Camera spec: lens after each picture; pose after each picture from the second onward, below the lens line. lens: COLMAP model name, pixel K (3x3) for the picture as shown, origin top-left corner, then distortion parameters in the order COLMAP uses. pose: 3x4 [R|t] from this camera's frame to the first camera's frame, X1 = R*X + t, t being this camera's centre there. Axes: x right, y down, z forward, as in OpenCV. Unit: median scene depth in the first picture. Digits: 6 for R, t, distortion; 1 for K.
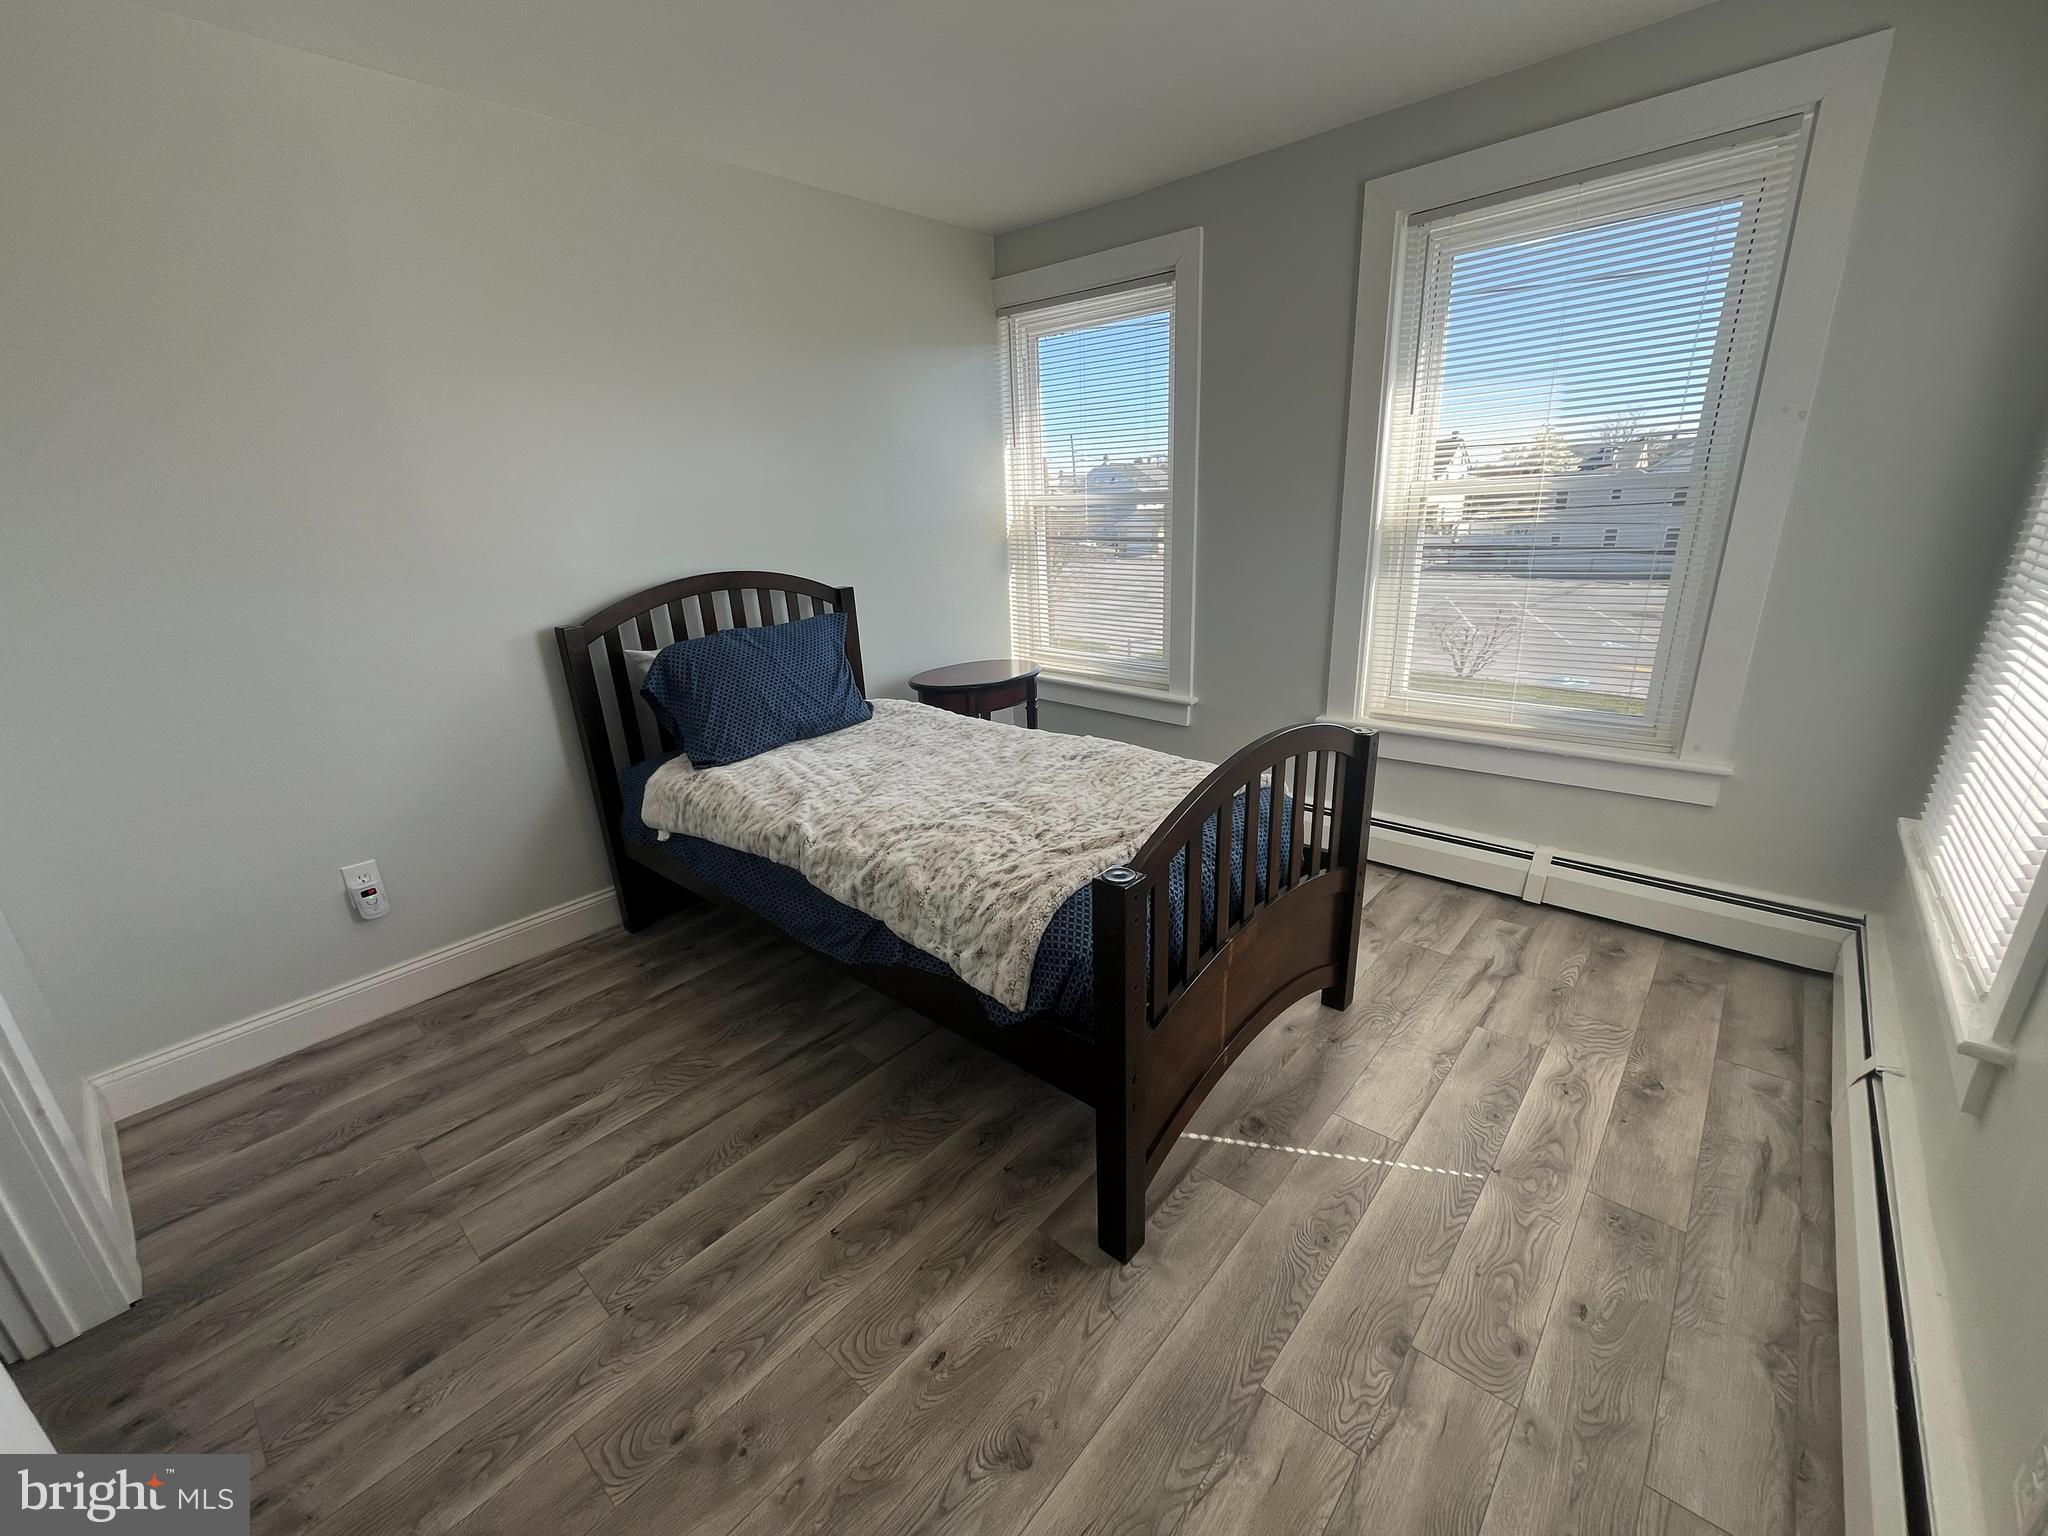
lens RADIAL K [[817.9, 0, 1021.7], [0, 817.9, 778.3], [0, 0, 1]] dist [-0.000673, -0.000011]
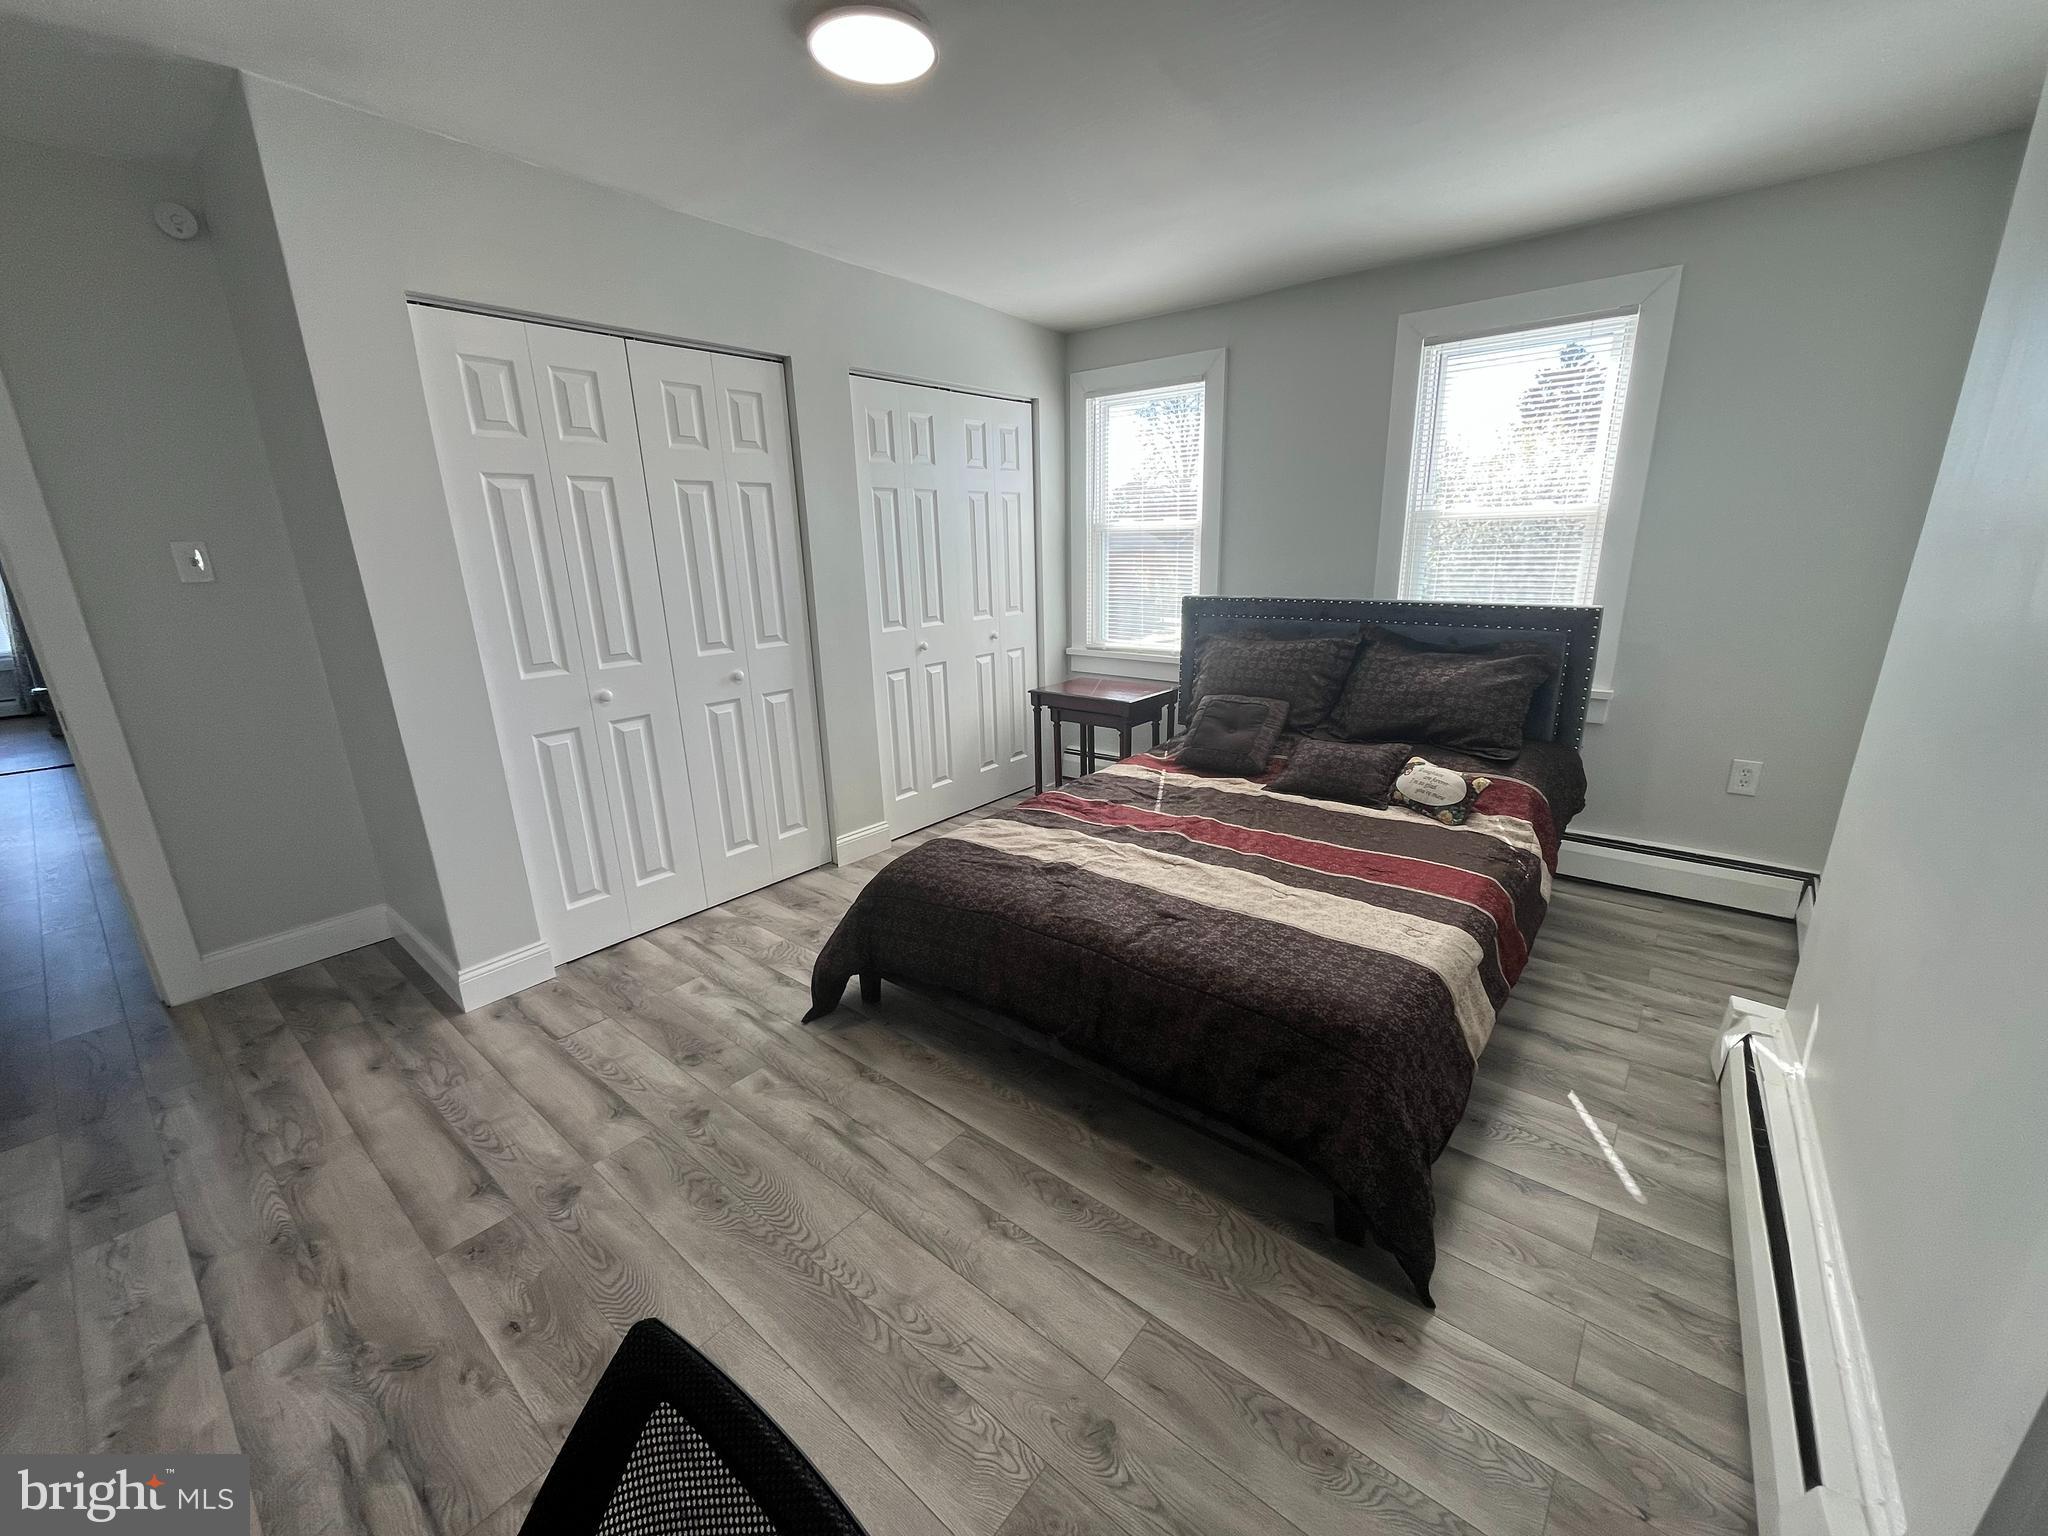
lens RADIAL K [[817.9, 0, 1024.4], [0, 817.9, 775.3], [0, 0, 1]] dist [-0.000673, -0.000011]
pose [[-0.019135, -0.237760, 0.971136, -0.815658], [0.341951, 0.911182, 0.229819, -0.219379], [-0.939523, 0.336478, 0.063866, 0.736401]]
